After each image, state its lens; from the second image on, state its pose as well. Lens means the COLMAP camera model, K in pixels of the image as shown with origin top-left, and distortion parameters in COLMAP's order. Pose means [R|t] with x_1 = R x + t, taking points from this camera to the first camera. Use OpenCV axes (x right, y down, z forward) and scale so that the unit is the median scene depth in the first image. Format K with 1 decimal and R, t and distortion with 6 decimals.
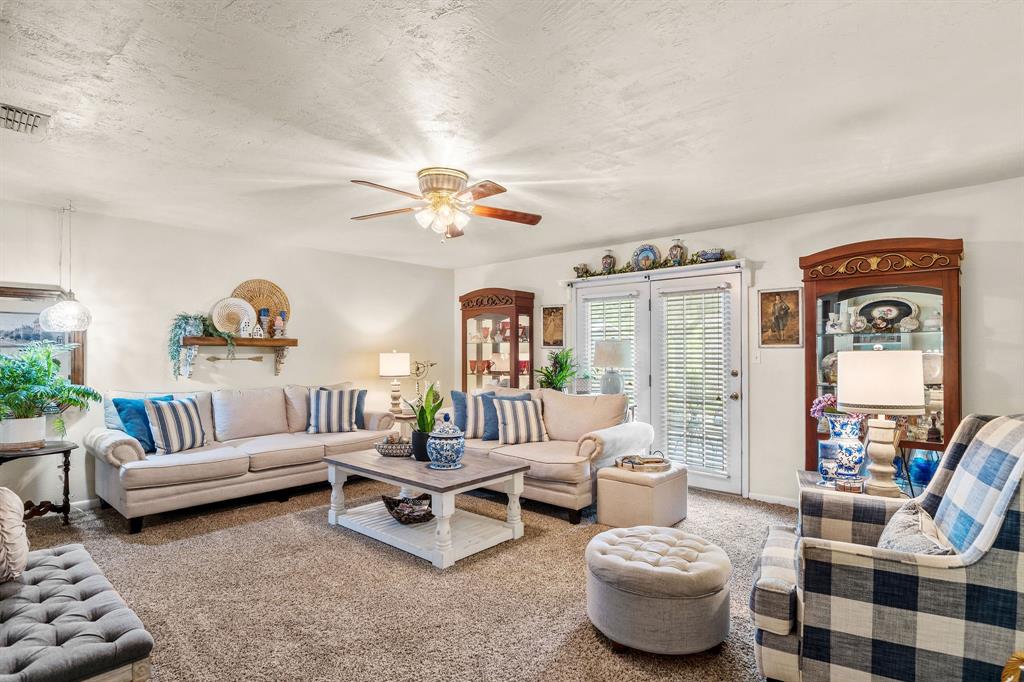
lens RADIAL K [[530.8, 0, 515.3], [0, 530.8, 347.5], [0, 0, 1]] dist [0.001824, -0.000144]
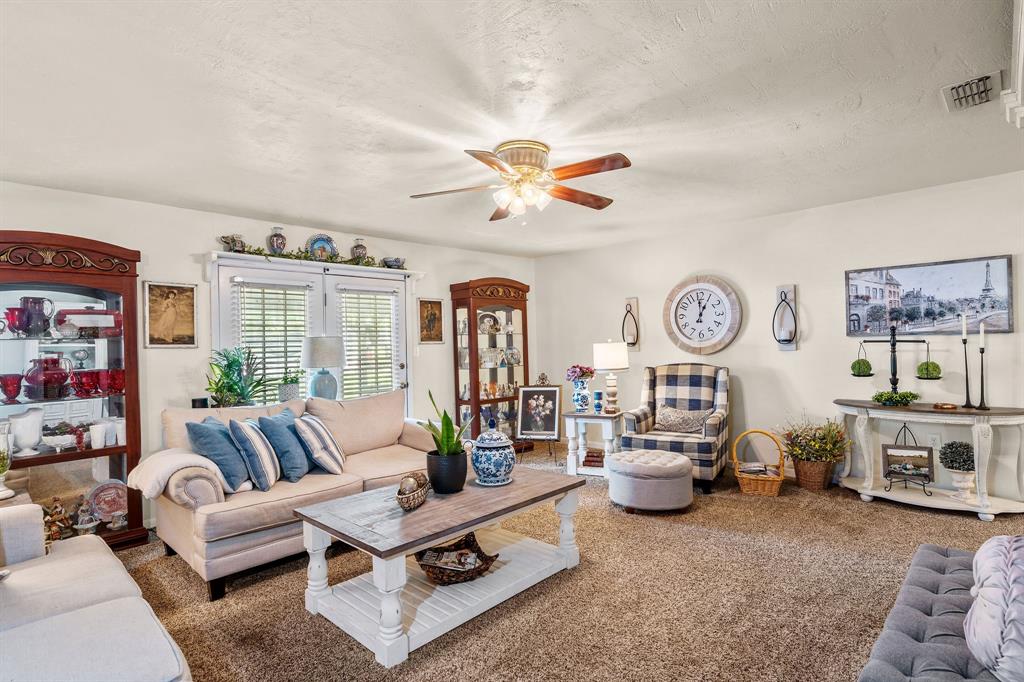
lens RADIAL K [[530.8, 0, 514.0], [0, 530.8, 342.5], [0, 0, 1]] dist [0.001824, -0.000144]
pose [[0.022815, 0.003696, 0.999733, -0.697901], [0.014006, 0.999894, -0.004016, 0.004172], [-0.999642, 0.014094, 0.022761, 0.665937]]
